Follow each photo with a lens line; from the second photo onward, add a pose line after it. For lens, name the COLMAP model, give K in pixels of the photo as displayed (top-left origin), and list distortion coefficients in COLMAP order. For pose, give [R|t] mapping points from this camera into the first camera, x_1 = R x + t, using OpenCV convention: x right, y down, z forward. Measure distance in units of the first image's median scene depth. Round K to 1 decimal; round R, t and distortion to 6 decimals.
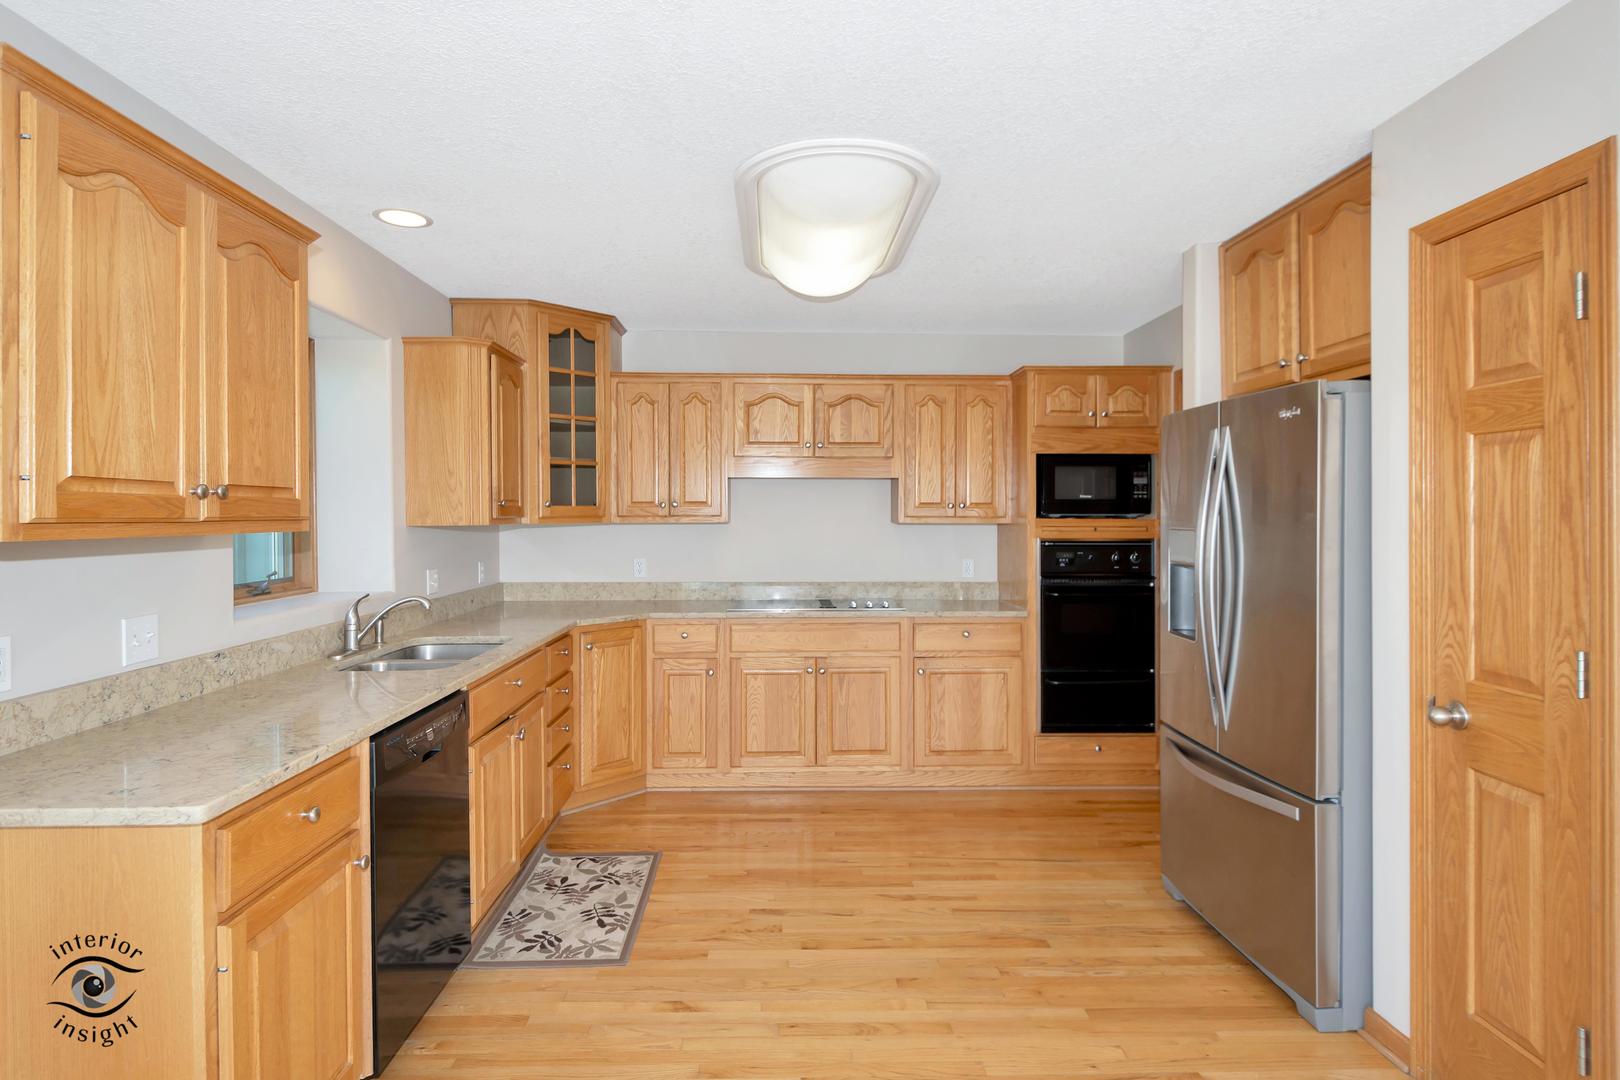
lens RADIAL K [[863.1, 0, 808.6], [0, 863.1, 514.7], [0, 0, 1]] dist [0.015277, -0.016936]
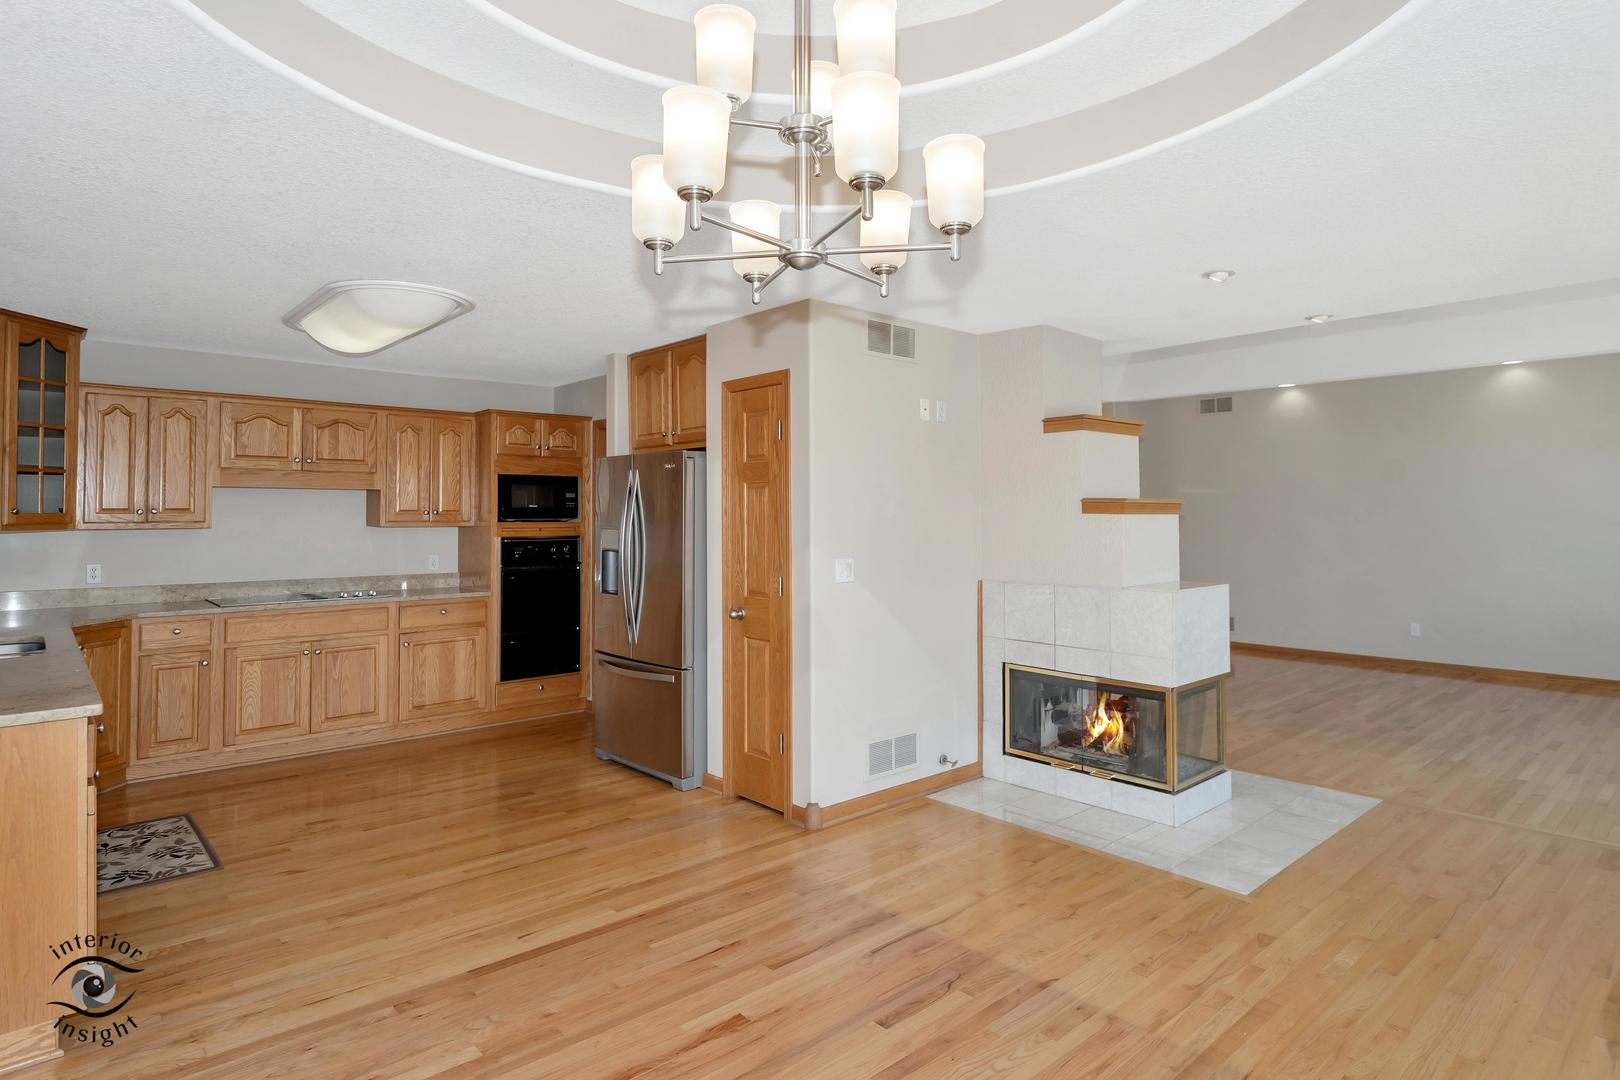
lens RADIAL K [[882.7, 0, 811.0], [0, 882.7, 505.5], [0, 0, 1]] dist [0.000088, -0.000169]
pose [[0.768780, 0.005012, 0.639494, -0.243892], [0.002723, 0.999935, -0.011111, -0.005153], [-0.639508, 0.010283, 0.768716, -0.375785]]
